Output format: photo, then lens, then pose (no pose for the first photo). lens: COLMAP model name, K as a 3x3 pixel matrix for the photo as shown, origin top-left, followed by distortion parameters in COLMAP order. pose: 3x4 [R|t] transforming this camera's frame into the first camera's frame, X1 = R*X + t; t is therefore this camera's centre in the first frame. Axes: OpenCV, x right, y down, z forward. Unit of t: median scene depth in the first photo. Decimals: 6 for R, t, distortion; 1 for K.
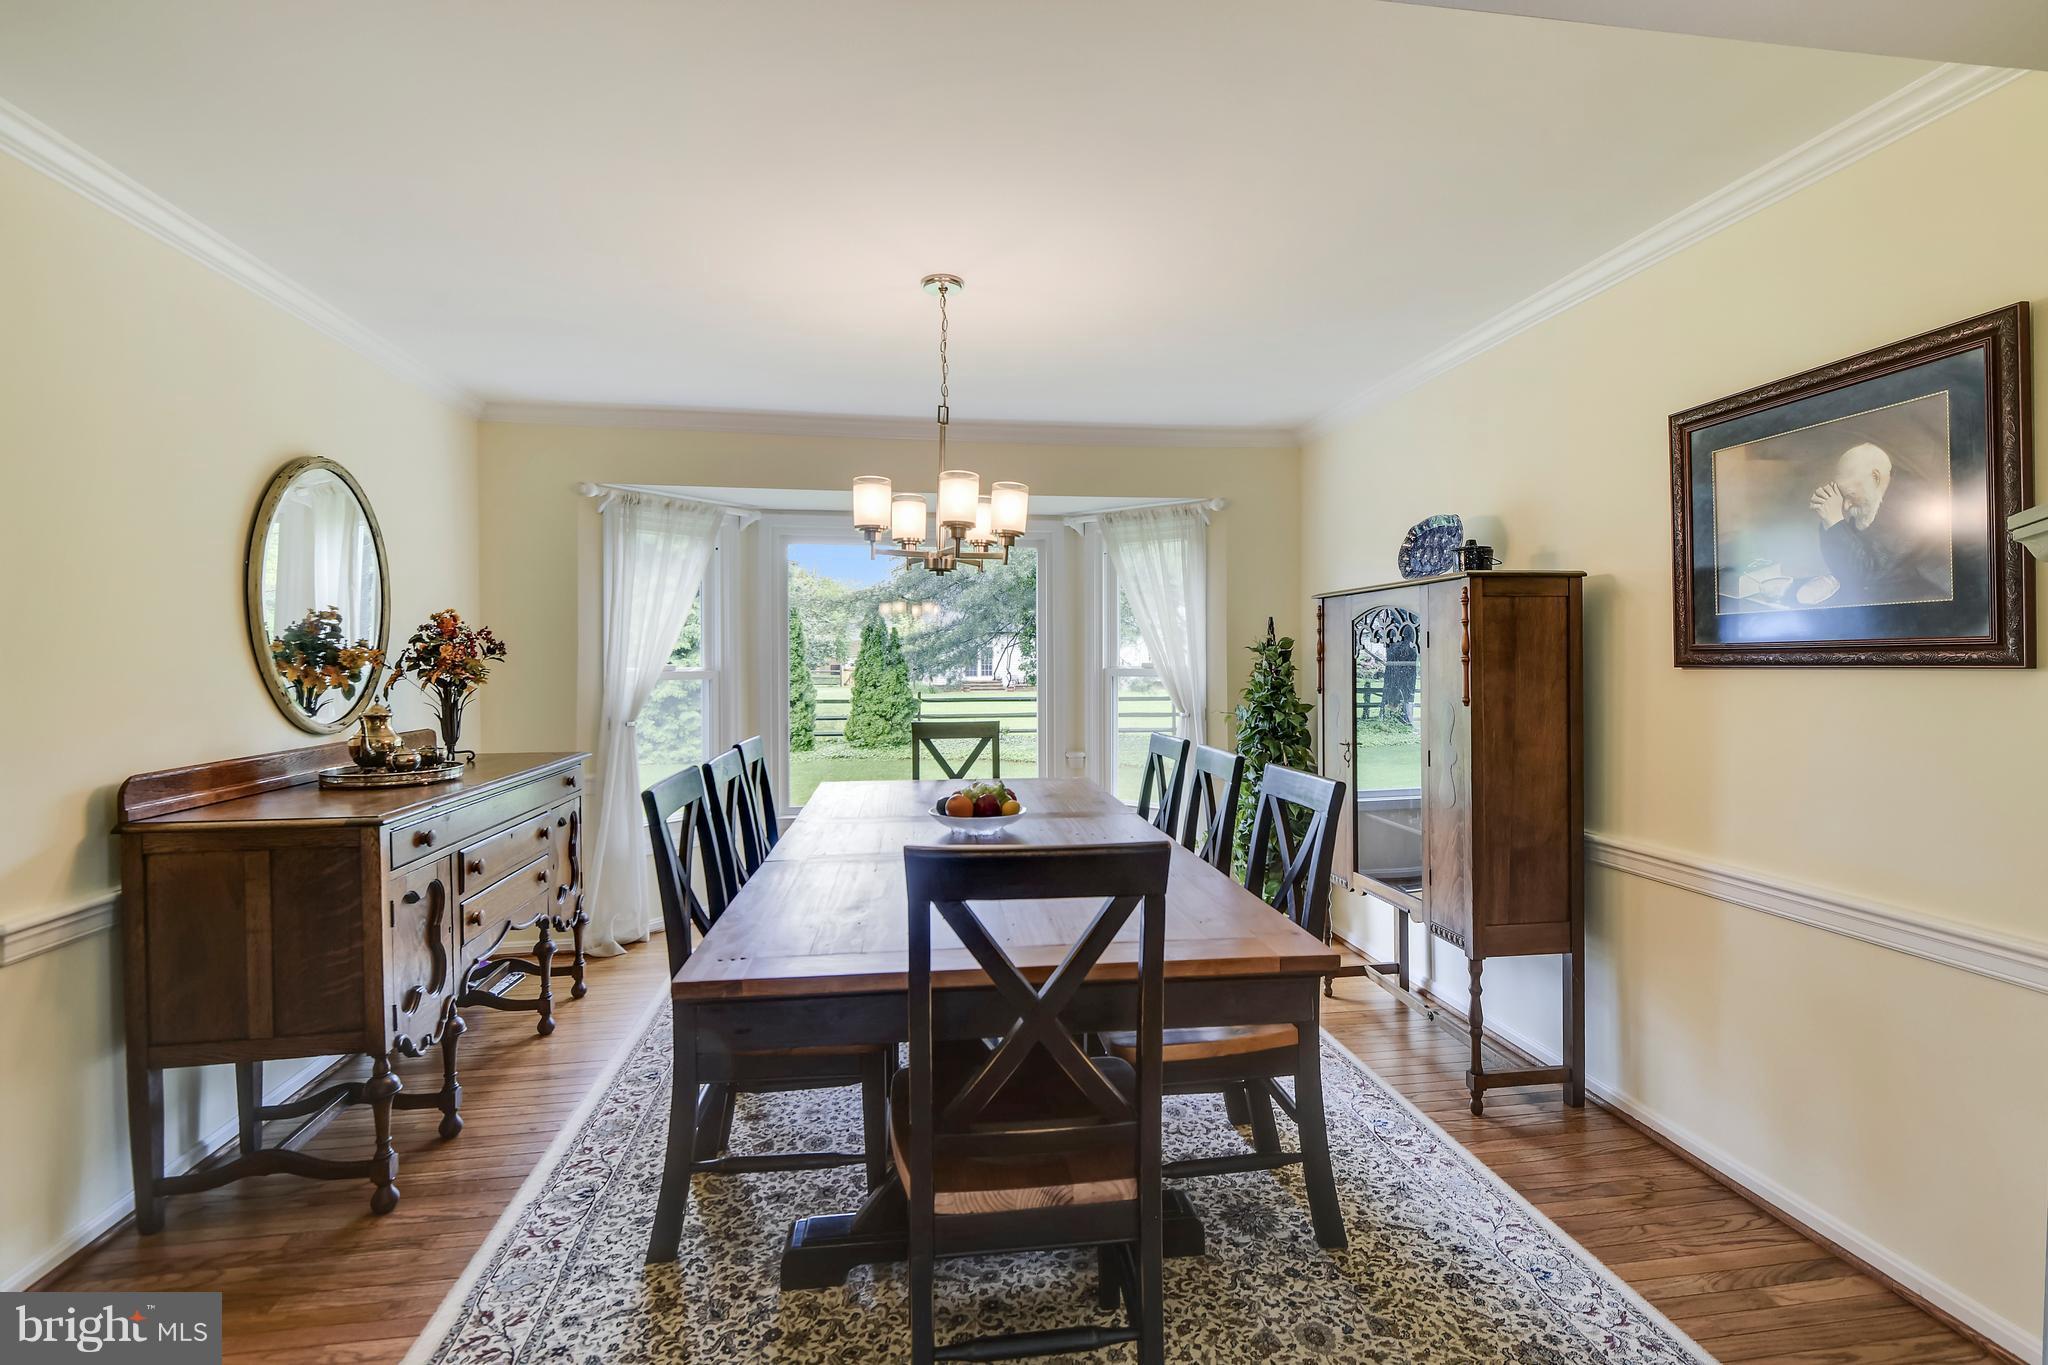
lens RADIAL K [[918.1, 0, 1041.1], [0, 918.1, 669.5], [0, 0, 1]] dist [0.027708, -0.017312]
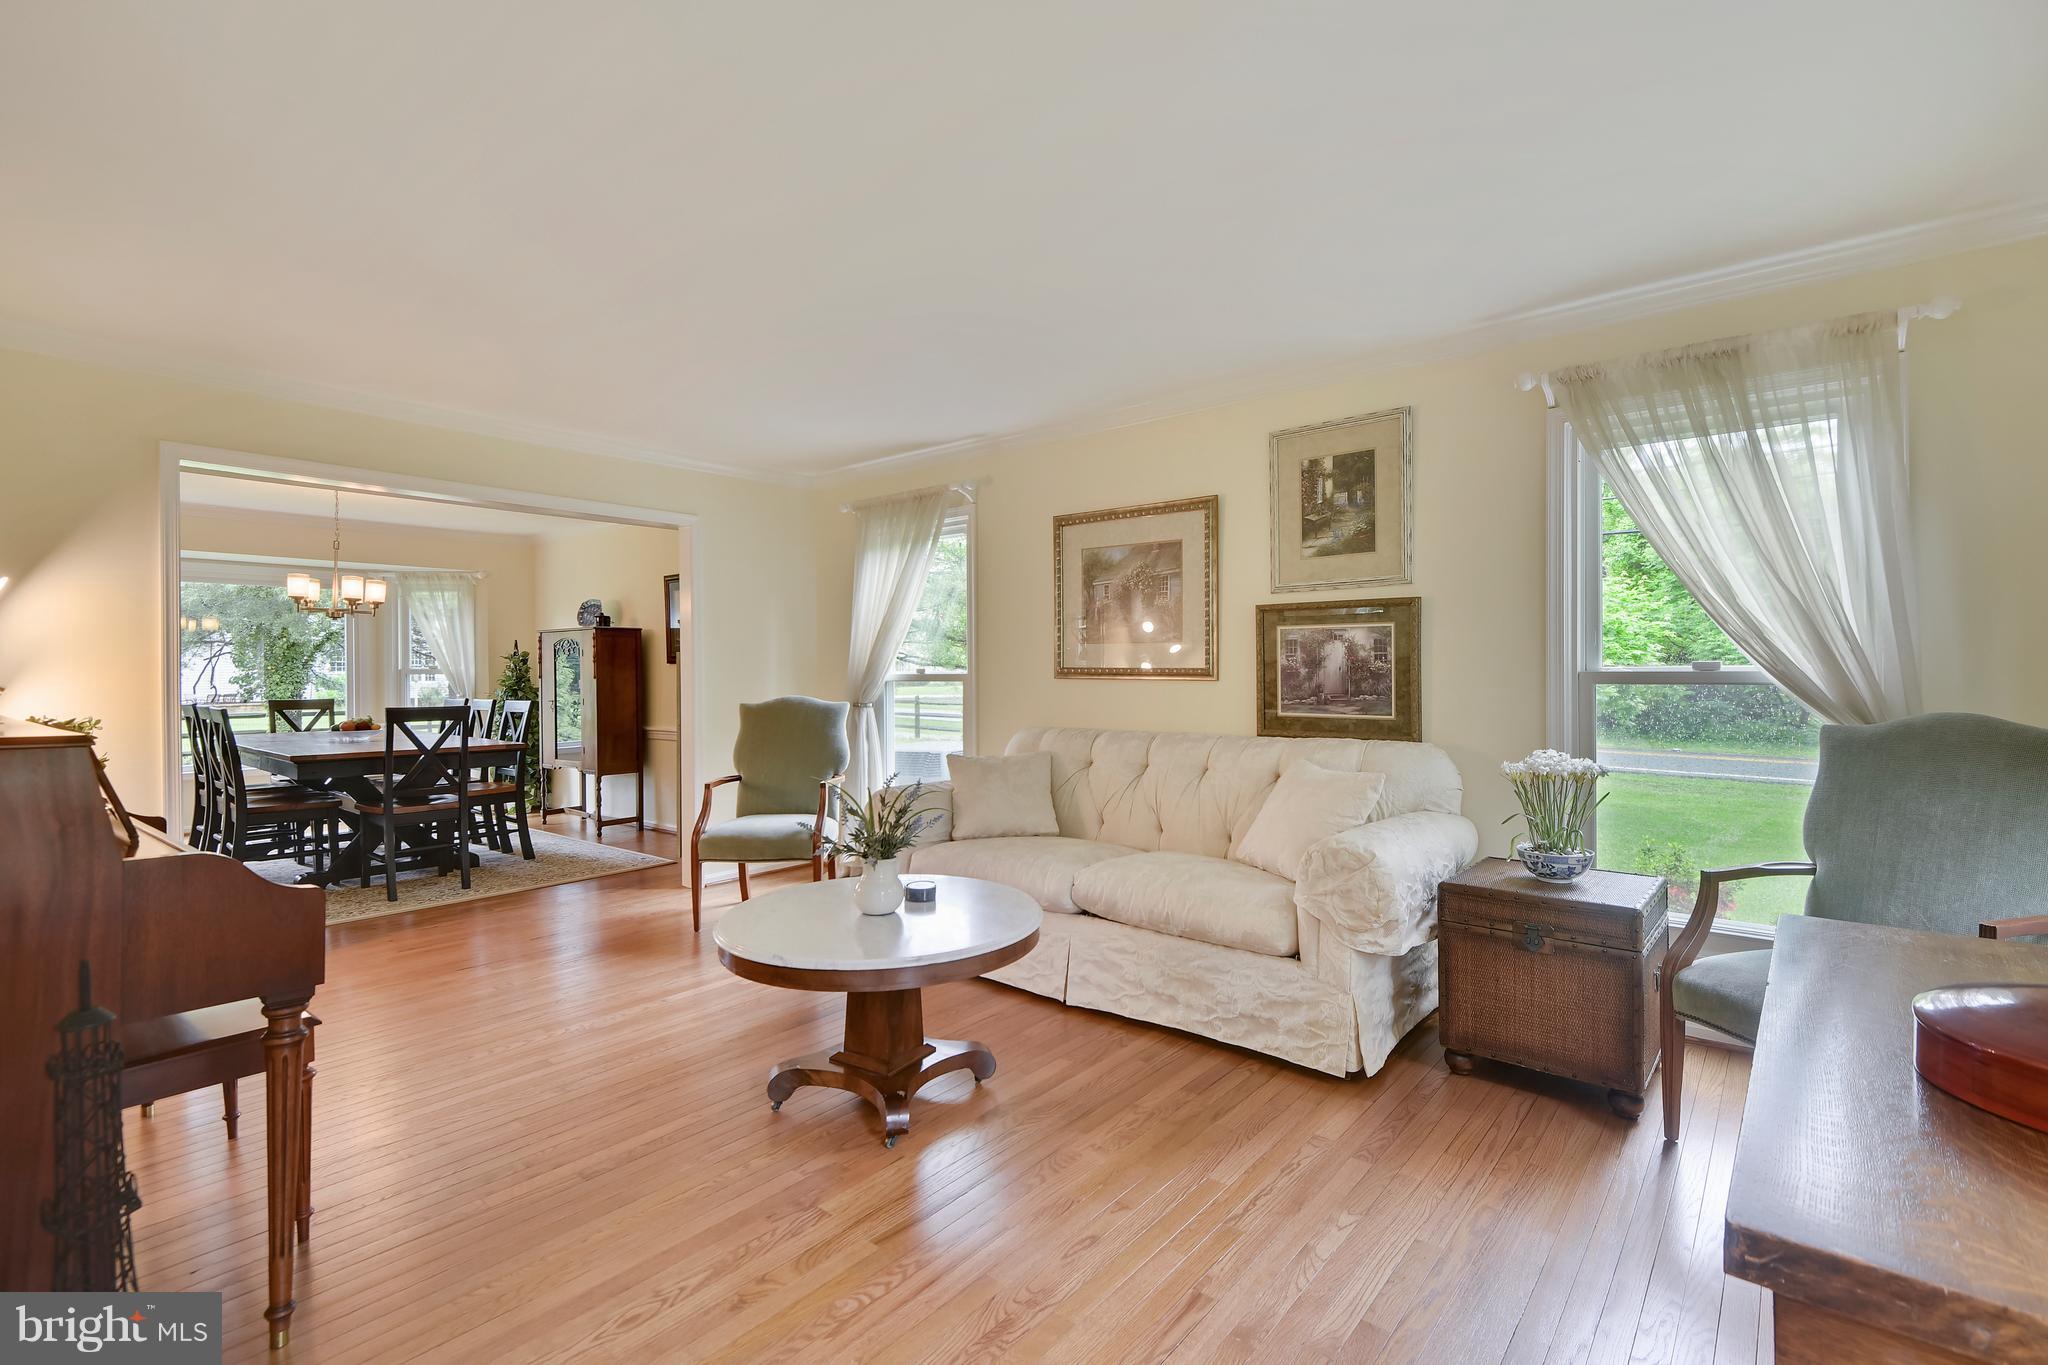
lens RADIAL K [[918.1, 0, 1041.1], [0, 918.1, 669.5], [0, 0, 1]] dist [0.027708, -0.017312]
pose [[0.741153, 0.003248, 0.671329, -0.336904], [0.009078, 0.999848, -0.014859, 0.060818], [-0.671275, 0.017107, 0.741011, -1.697599]]
